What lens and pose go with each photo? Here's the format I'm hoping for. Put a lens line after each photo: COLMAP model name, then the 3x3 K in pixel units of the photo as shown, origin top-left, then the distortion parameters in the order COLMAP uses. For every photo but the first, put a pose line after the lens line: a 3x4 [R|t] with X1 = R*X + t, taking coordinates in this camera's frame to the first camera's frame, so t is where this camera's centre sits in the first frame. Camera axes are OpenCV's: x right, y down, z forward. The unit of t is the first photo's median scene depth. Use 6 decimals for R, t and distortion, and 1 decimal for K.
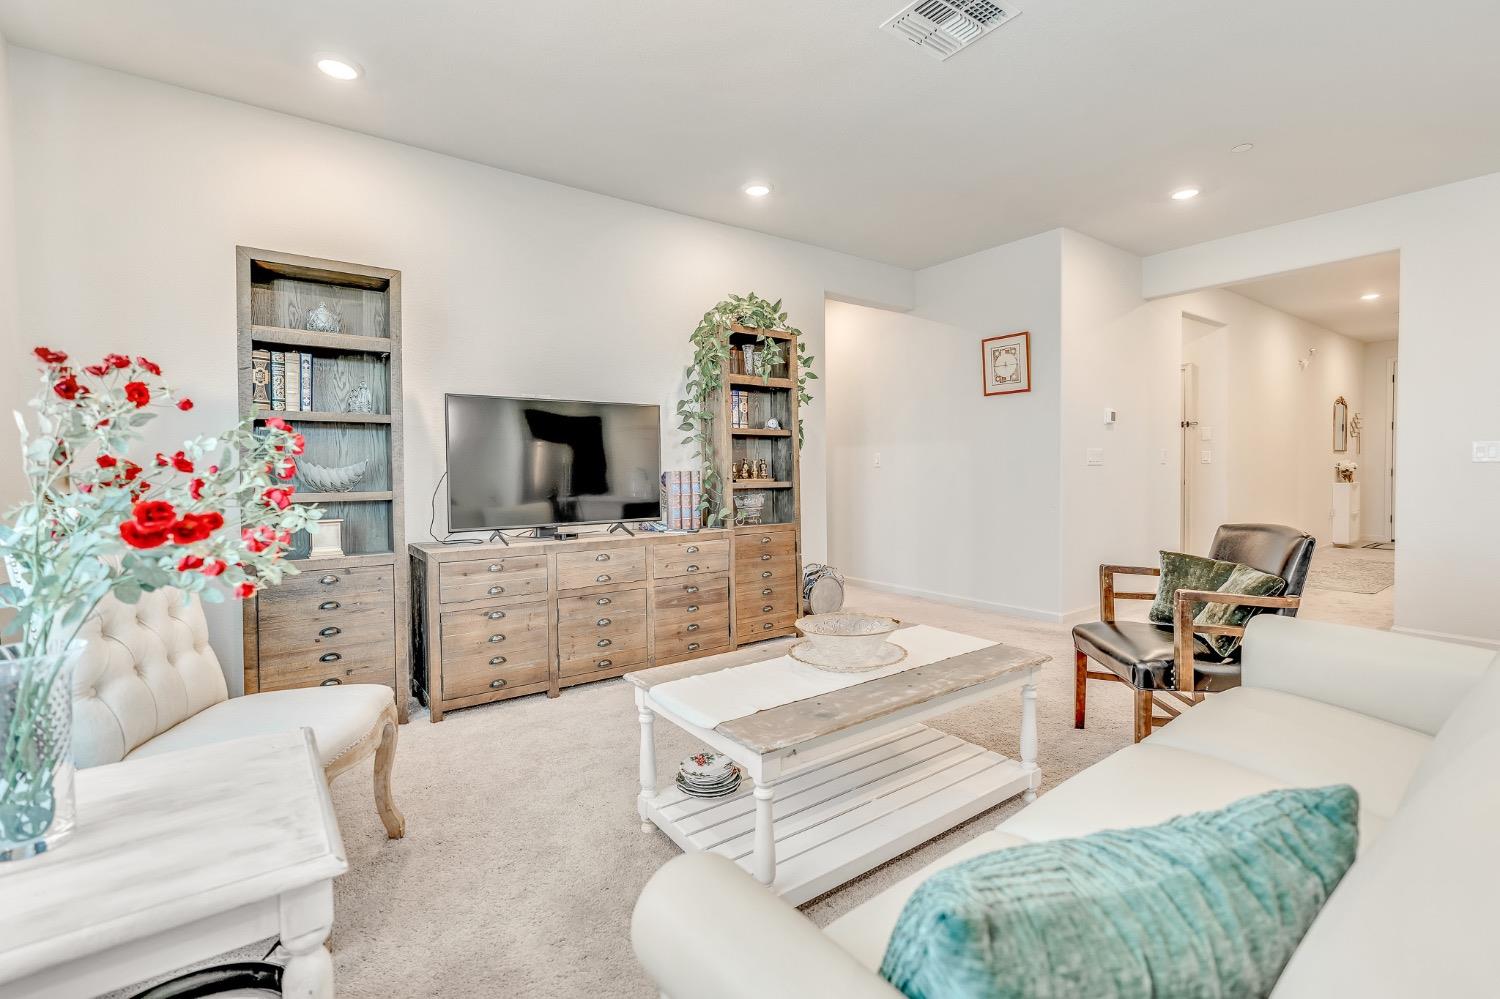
lens RADIAL K [[674.2, 0, 746.7], [0, 674.2, 487.0], [0, 0, 1]] dist [-0.008344, 0.003205]
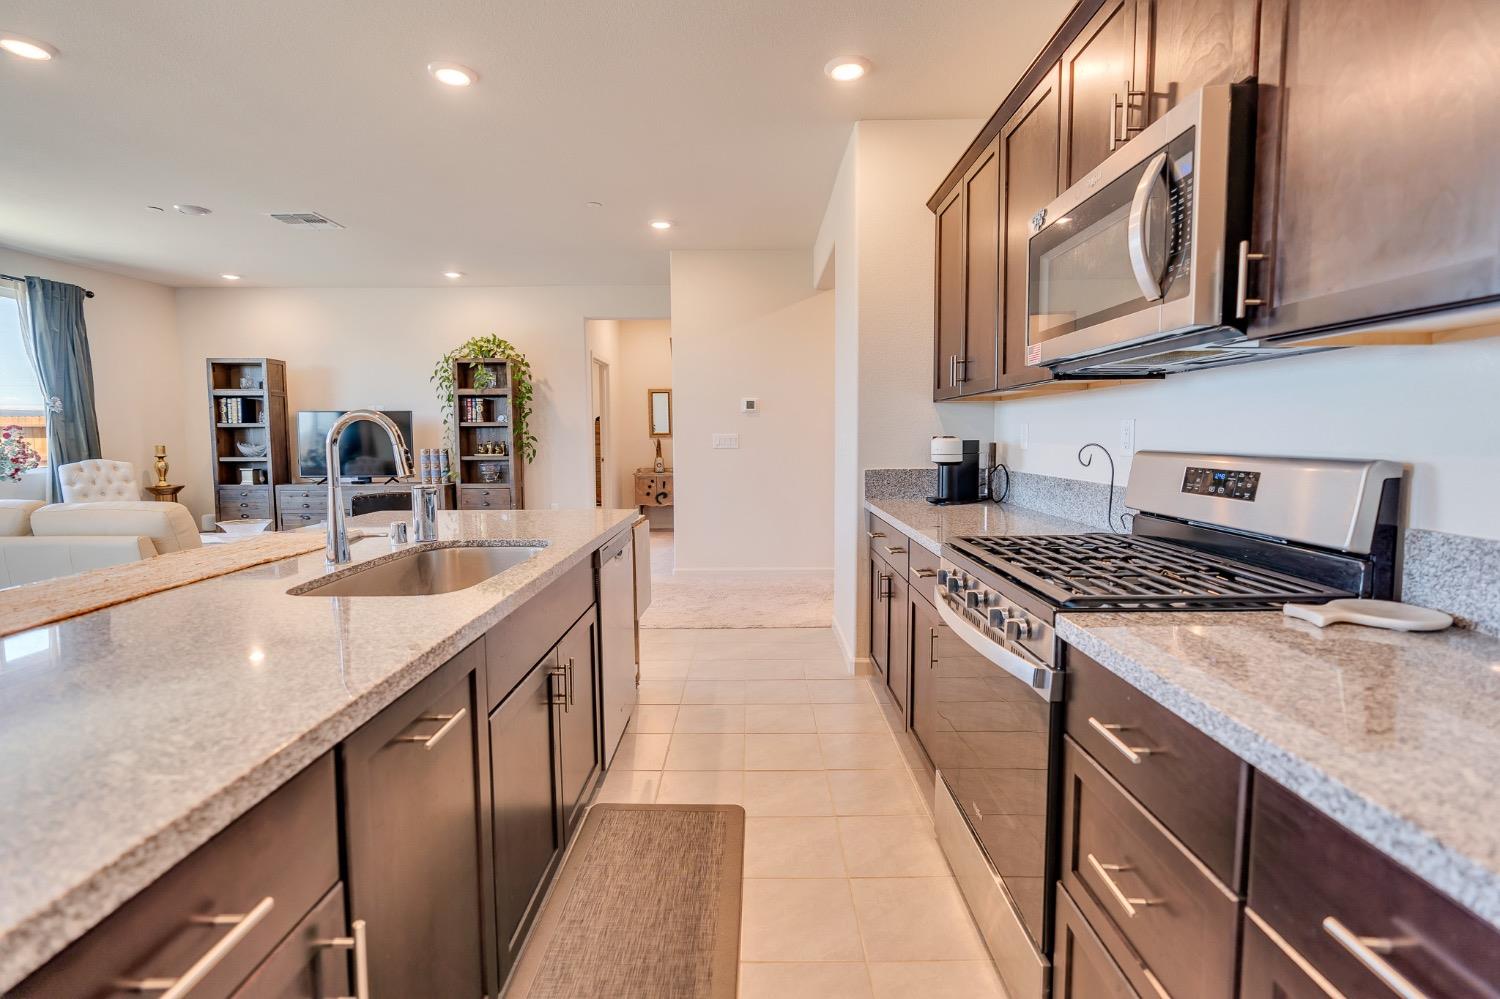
lens RADIAL K [[674.2, 0, 749.6], [0, 674.2, 487.1], [0, 0, 1]] dist [-0.008344, 0.003205]
pose [[0.802581, 0.053085, -0.594176, 1.600482], [-0.018931, 0.997798, 0.063575, -0.052179], [0.596243, -0.039776, 0.801818, 0.119811]]
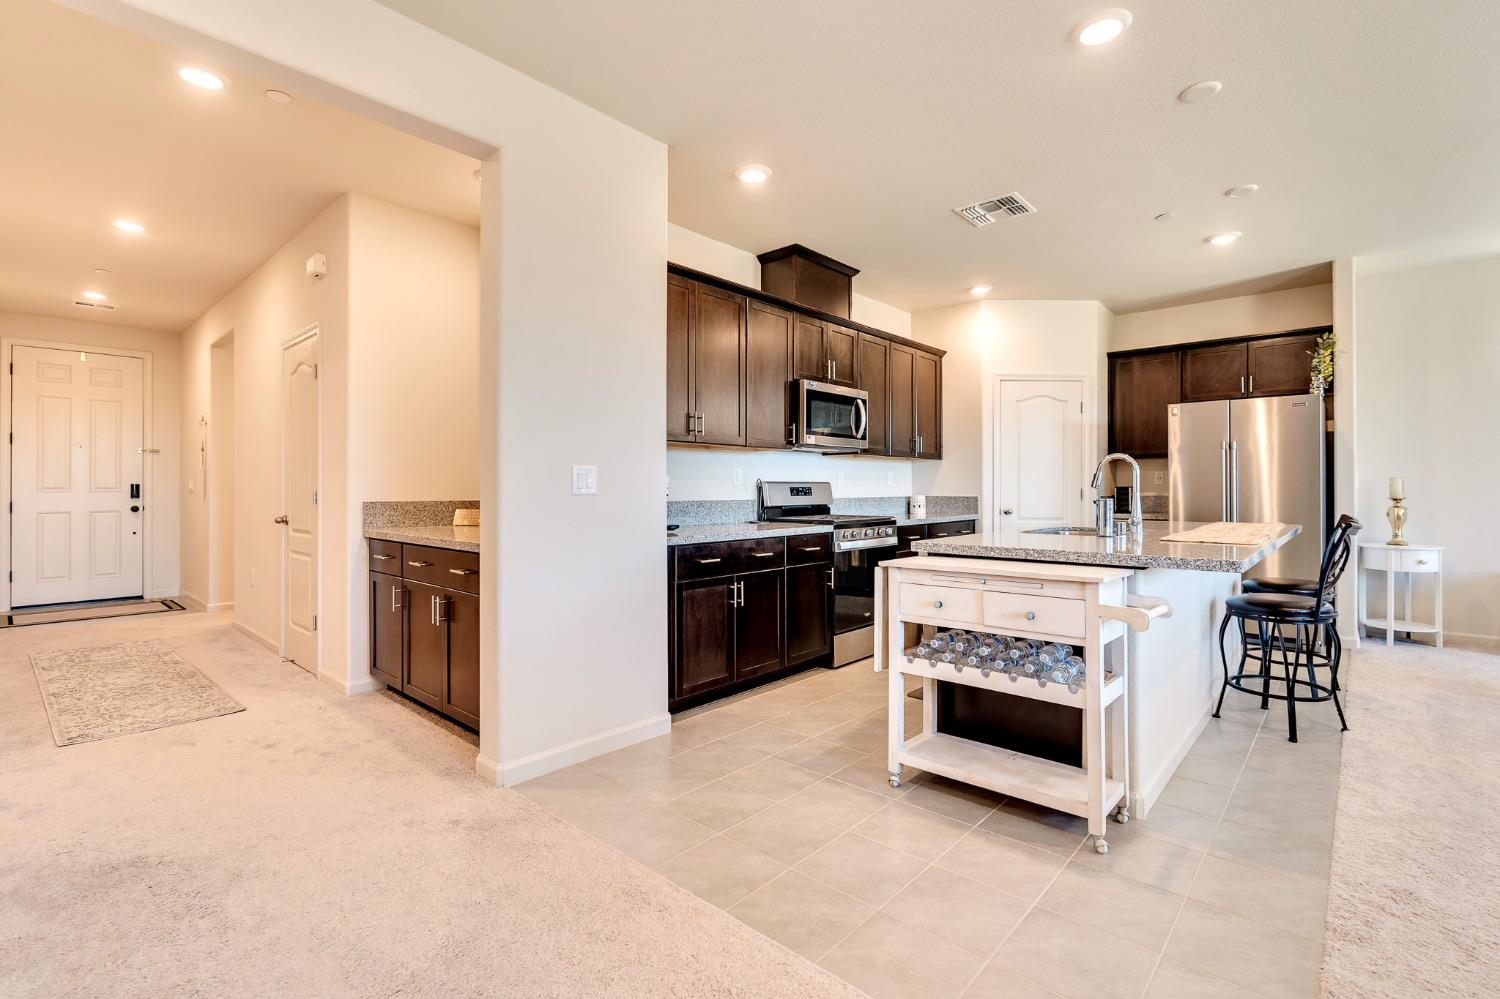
lens RADIAL K [[674.2, 0, 748.0], [0, 674.2, 488.5], [0, 0, 1]] dist [-0.008344, 0.003205]
pose [[-0.203154, 0.012986, 0.979061, 0.362597], [0.031274, 0.999488, -0.006767, -0.033145], [-0.978647, 0.029245, -0.203456, 0.984934]]
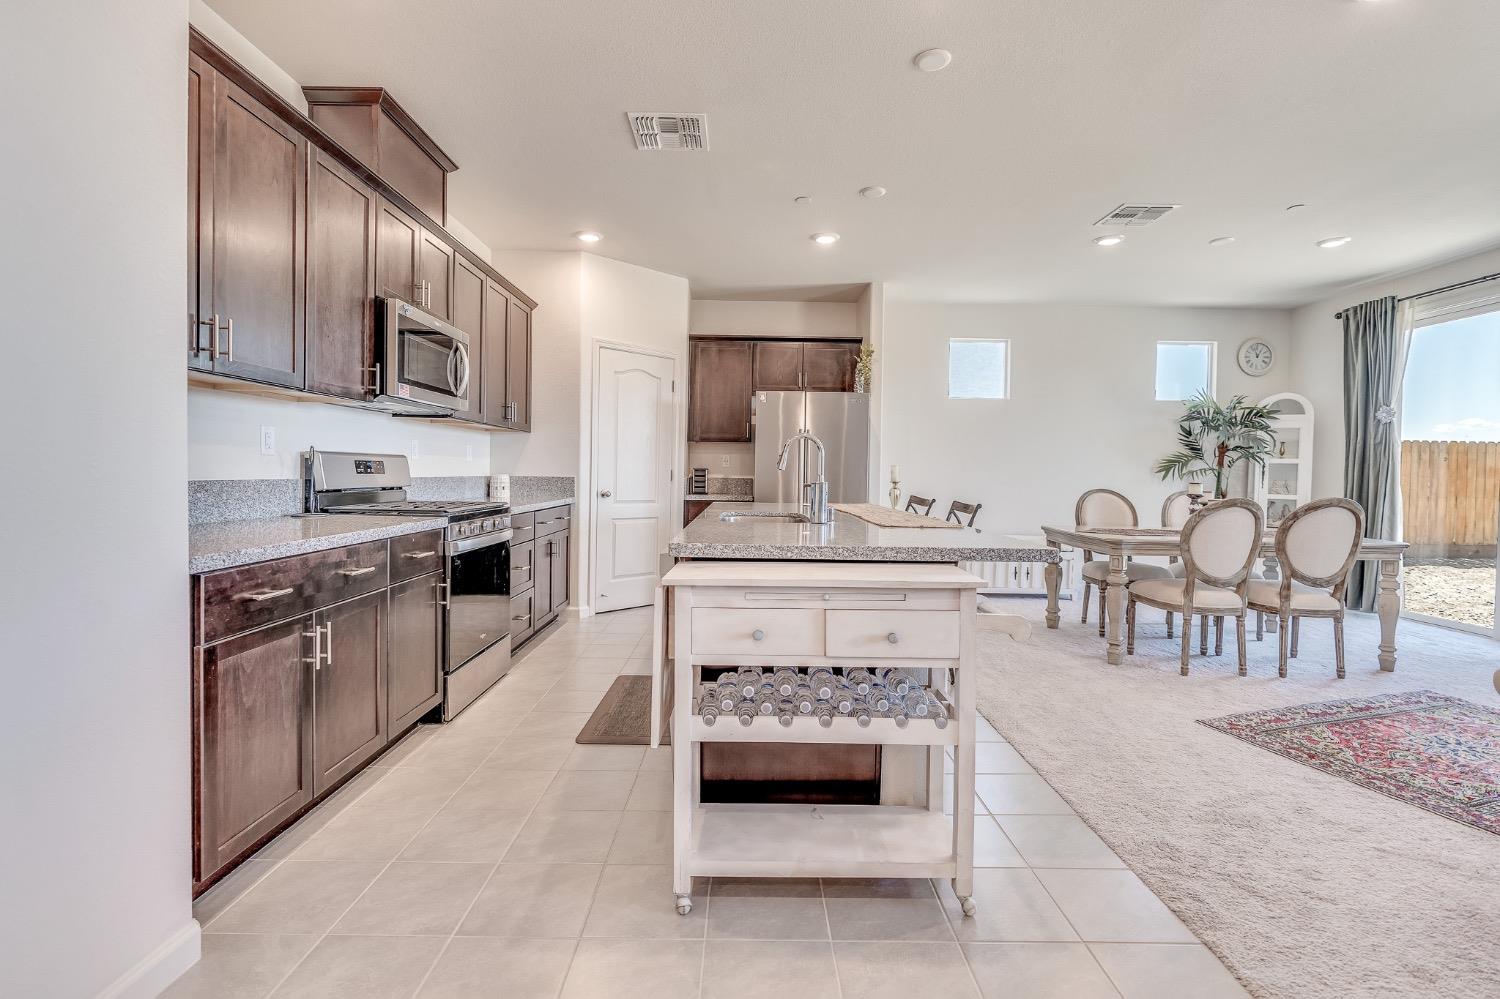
lens RADIAL K [[674.2, 0, 746.9], [0, 674.2, 486.5], [0, 0, 1]] dist [-0.008344, 0.003205]
pose [[-0.808541, -0.013453, 0.588286, 0.694097], [0.010124, 0.999273, 0.036765, -0.035482], [-0.588352, 0.035682, -0.807817, 1.039470]]
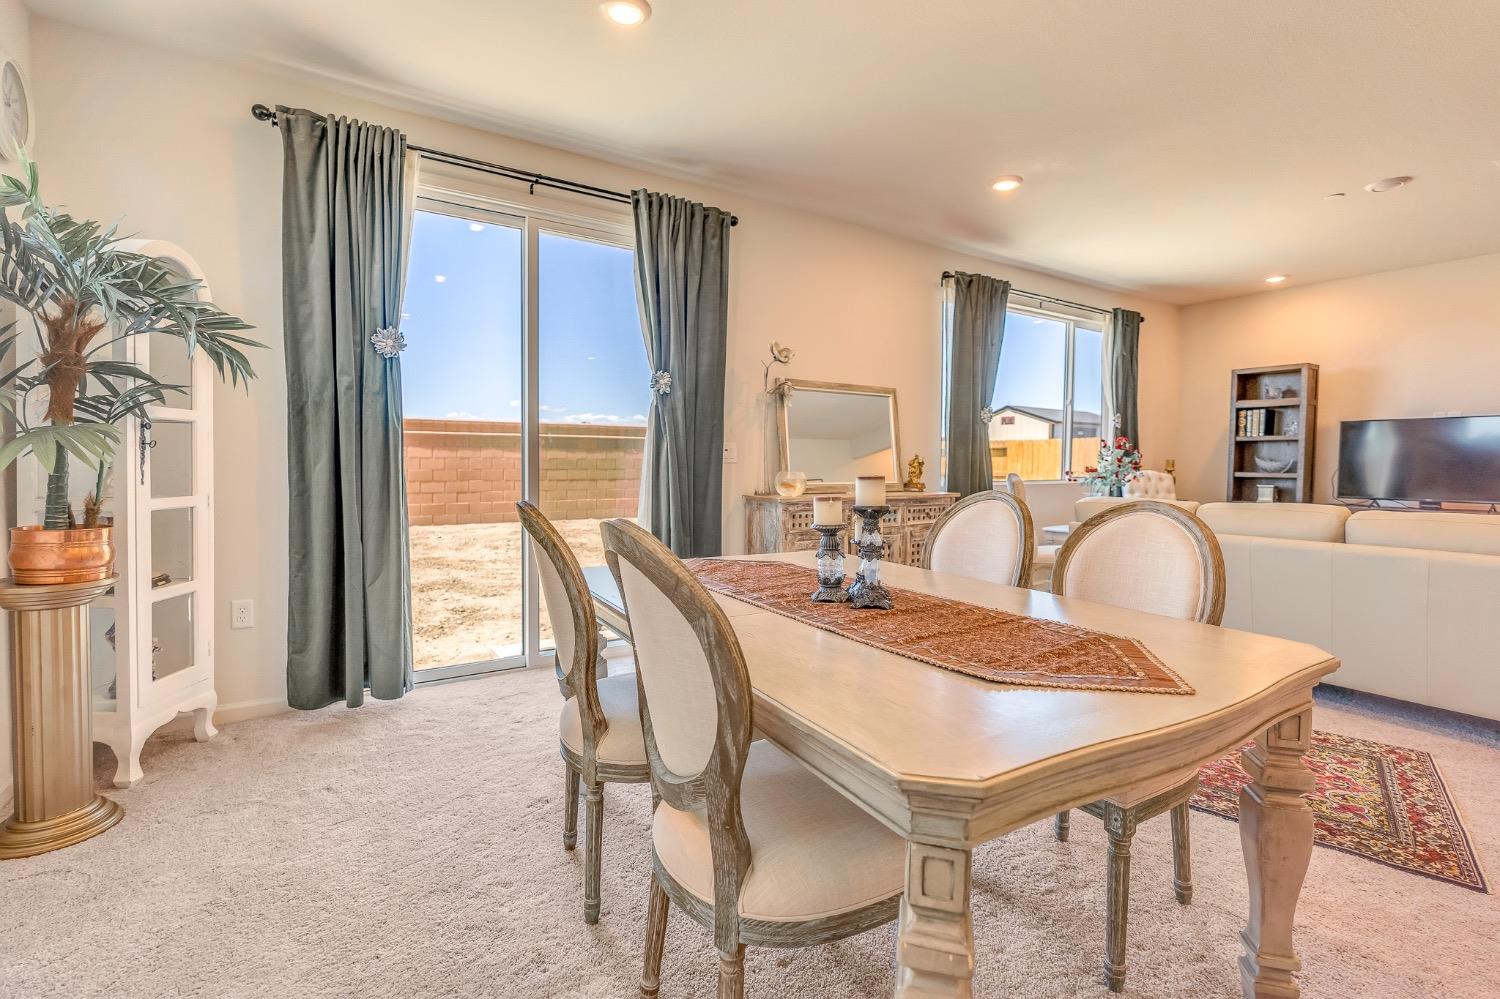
lens RADIAL K [[674.2, 0, 753.6], [0, 674.2, 483.5], [0, 0, 1]] dist [-0.008344, 0.003205]
pose [[-0.061262, 0.042625, -0.997211, 1.198823], [-0.029570, 0.998572, 0.044499, -0.004561], [0.997684, 0.032214, -0.059914, -0.379435]]
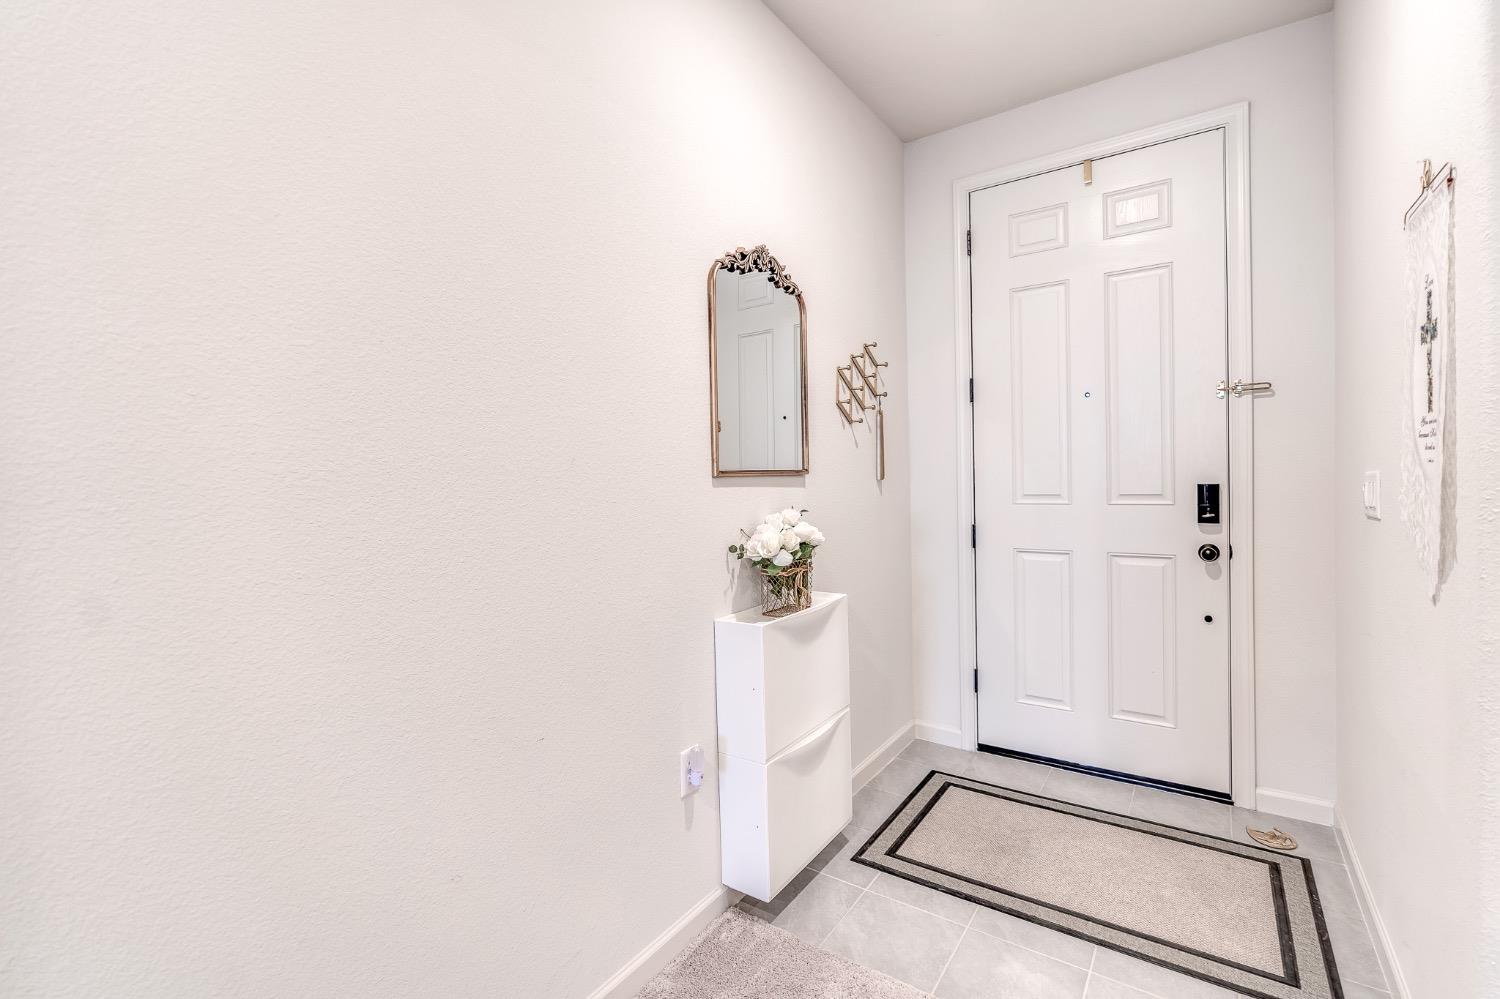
lens RADIAL K [[674.2, 0, 739.1], [0, 674.2, 491.5], [0, 0, 1]] dist [-0.008344, 0.003205]
pose [[0.948261, -0.015374, 0.317120, 1.797721], [0.020457, 0.999710, -0.012704, -0.100948], [-0.316833, 0.018534, 0.948300, 1.742236]]
